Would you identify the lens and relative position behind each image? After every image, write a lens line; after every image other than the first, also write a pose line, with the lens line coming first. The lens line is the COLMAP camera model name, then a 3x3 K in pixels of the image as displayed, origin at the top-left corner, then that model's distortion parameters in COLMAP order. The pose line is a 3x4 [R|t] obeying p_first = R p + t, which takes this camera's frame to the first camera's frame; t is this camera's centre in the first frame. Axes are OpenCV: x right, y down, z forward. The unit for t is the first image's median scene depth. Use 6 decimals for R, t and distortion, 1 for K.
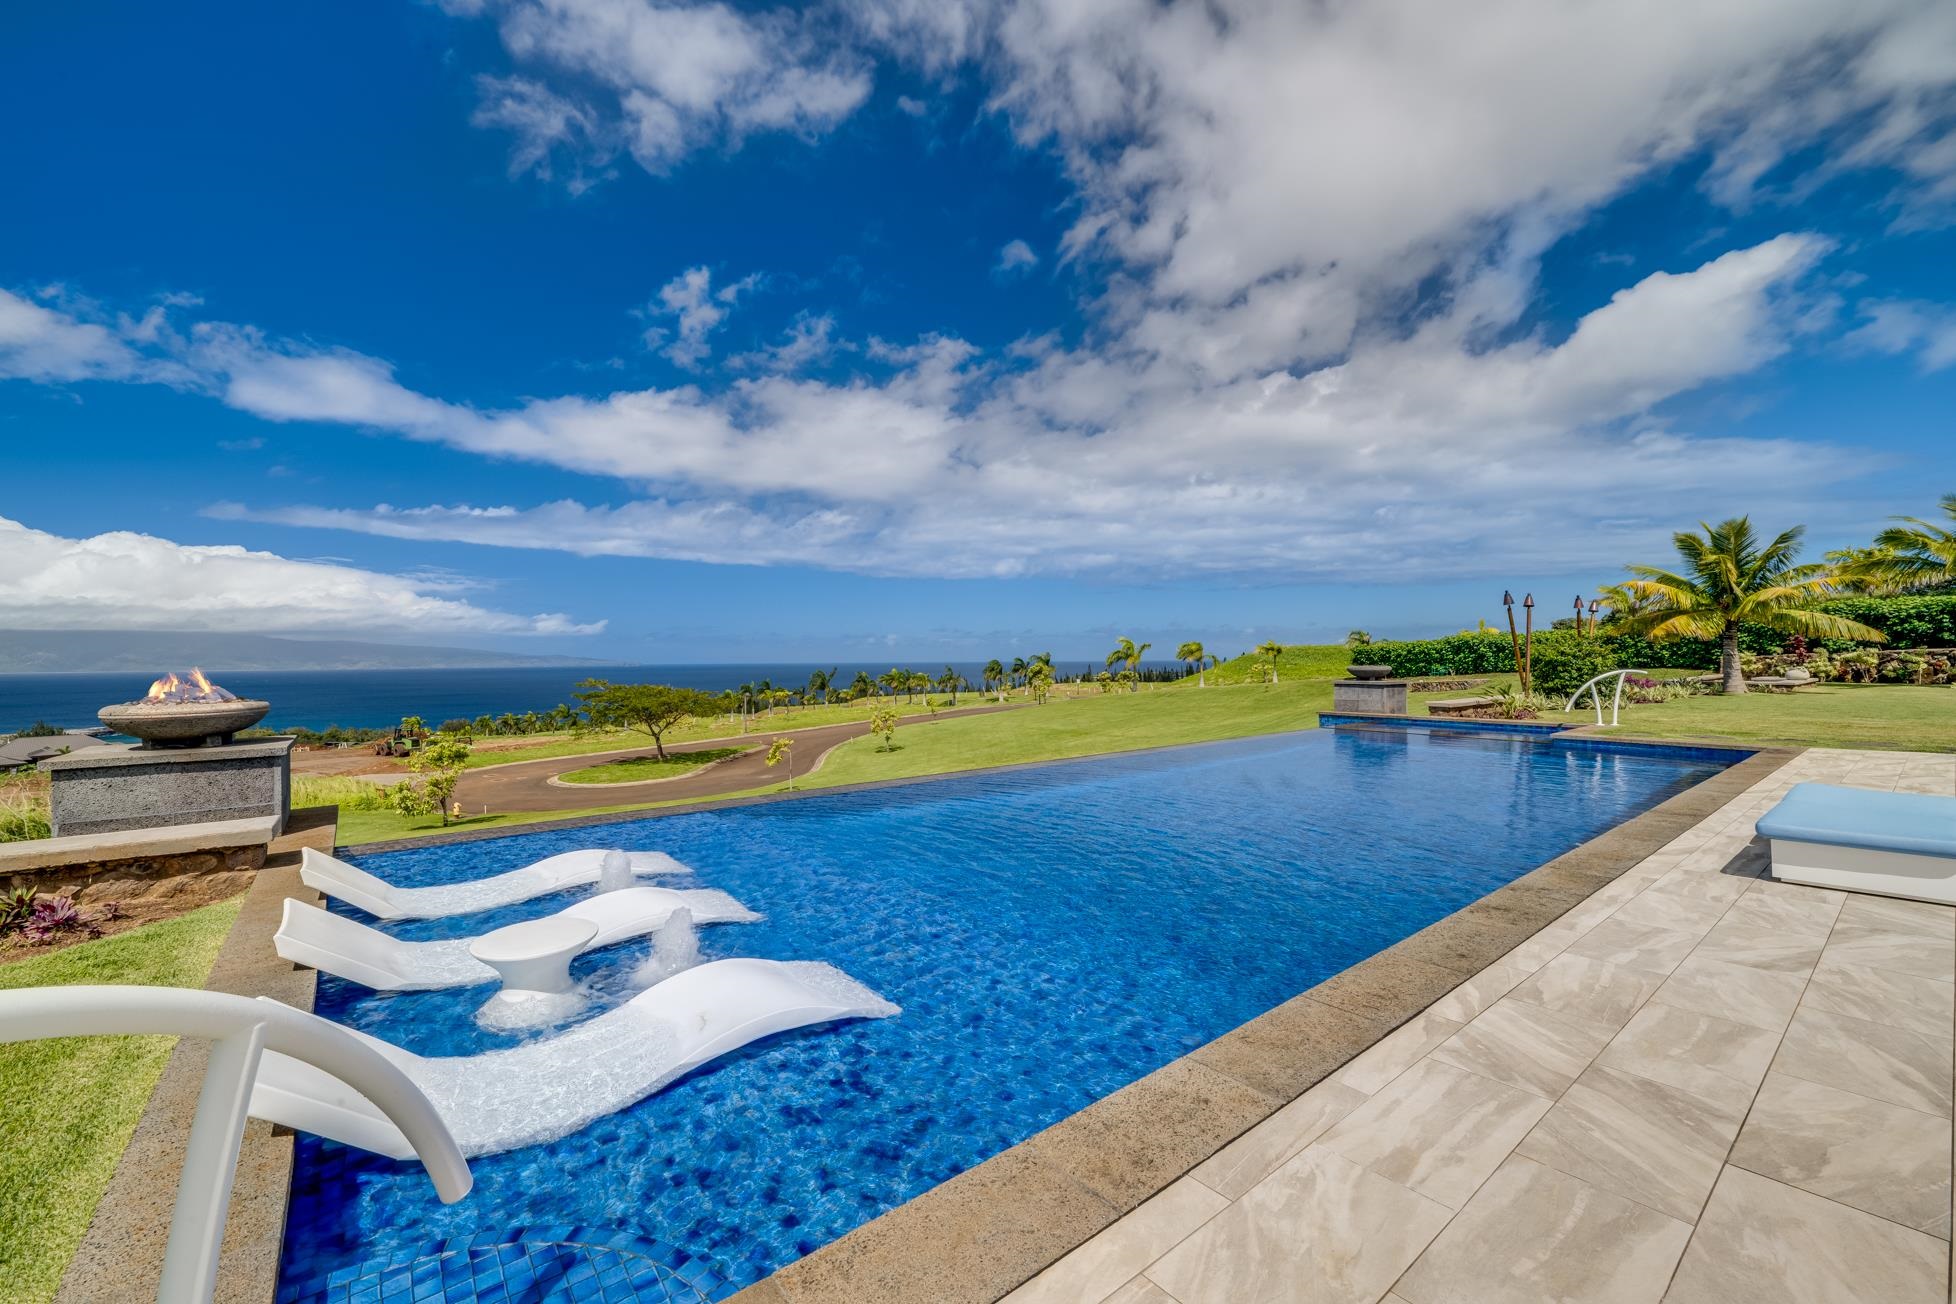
lens RADIAL K [[772.7, 0, 978.0], [0, 772.7, 652.0], [0, 0, 1]] dist [0.002810, 0.000263]
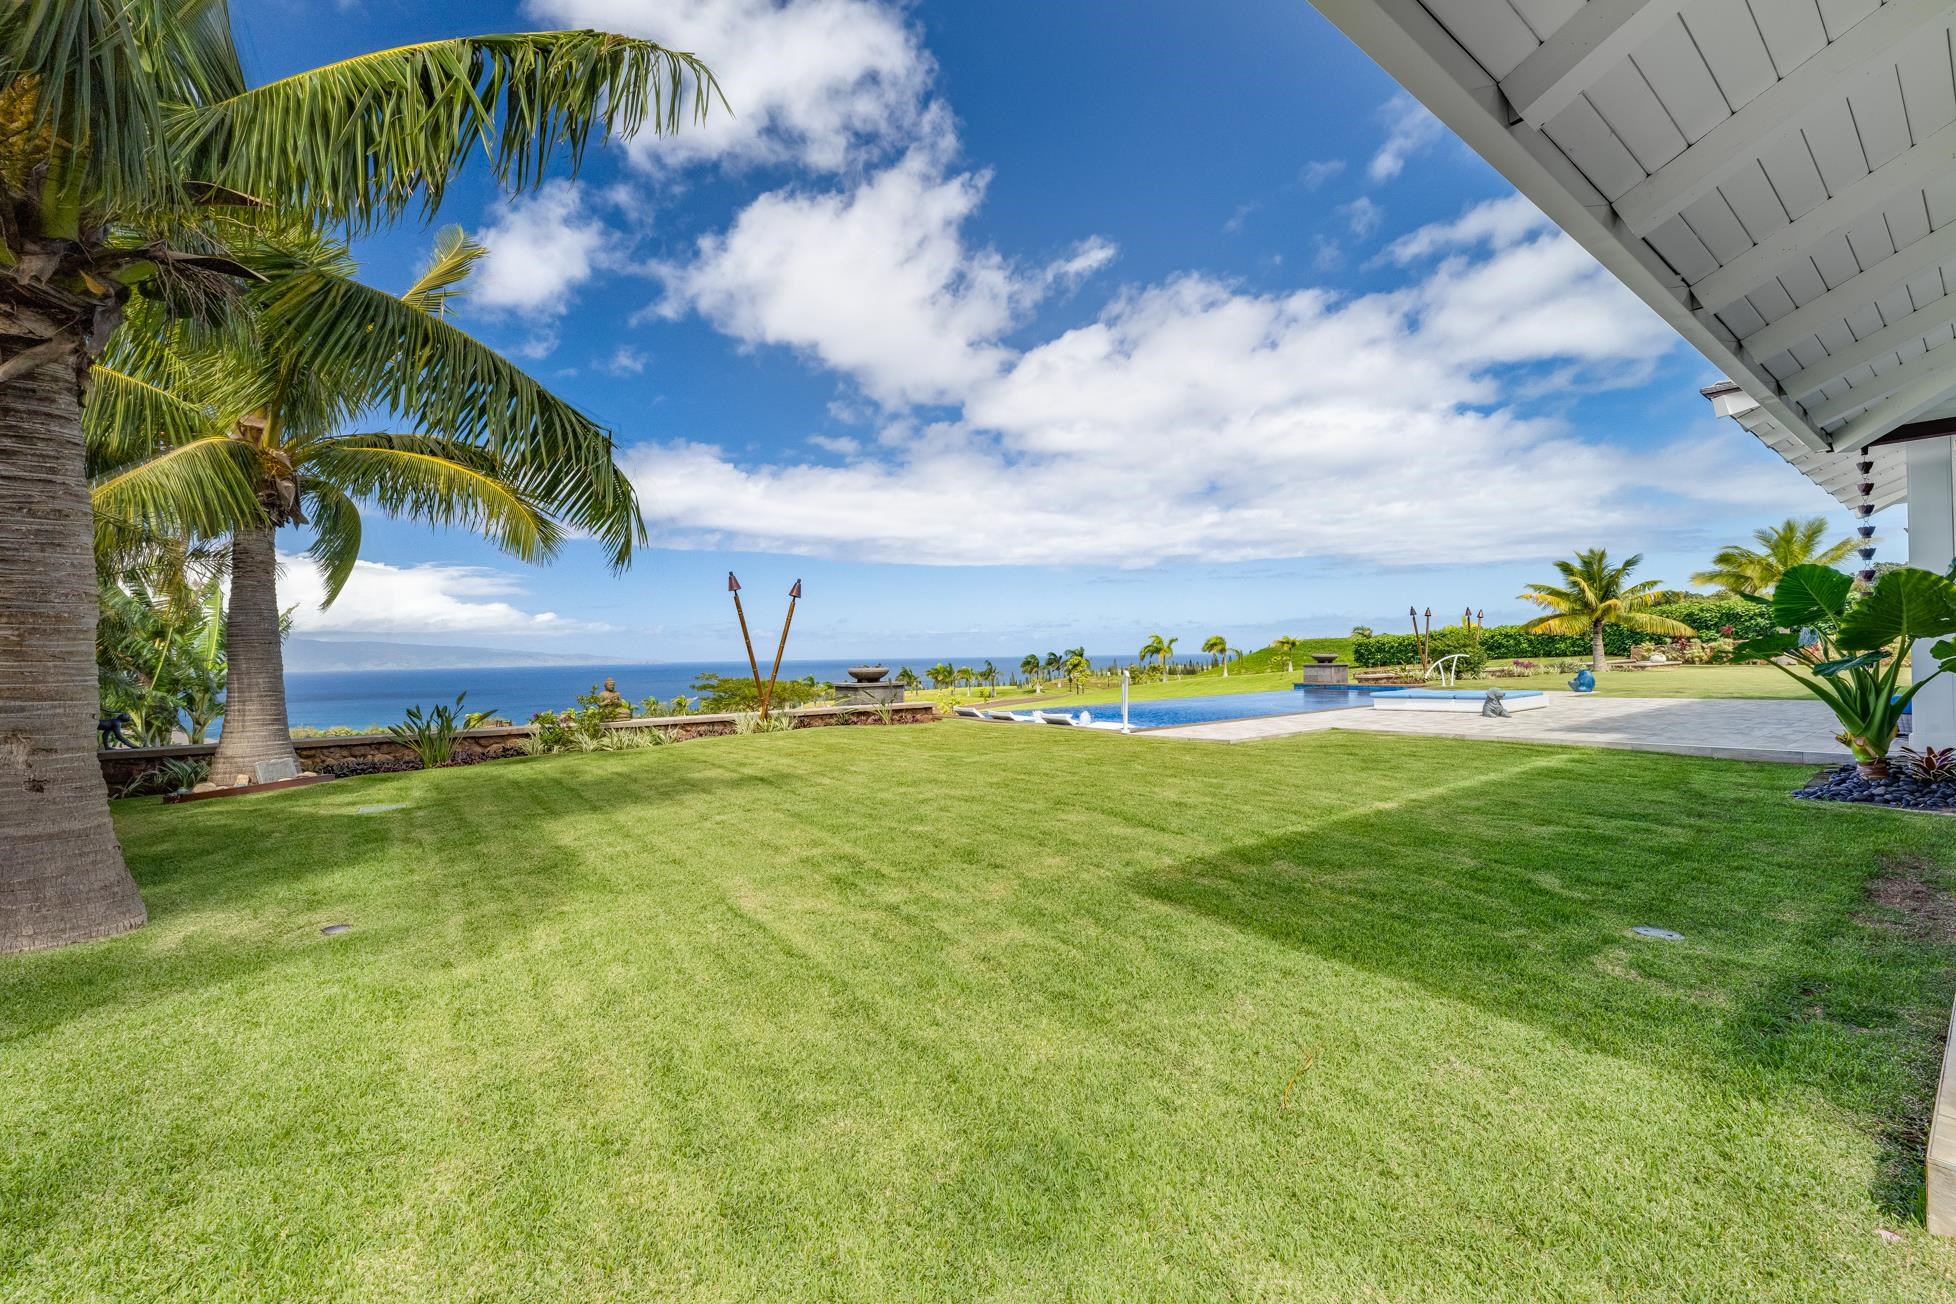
lens RADIAL K [[799.8, 0, 978.0], [0, 799.8, 652.0], [0, 0, 1]] dist [0.000254, 0.000045]
pose [[0.999796, -0.009064, -0.018057, -0.039018], [0.009176, 0.999939, 0.006130, -0.000839], [0.018000, -0.006295, 0.999818, -0.138459]]
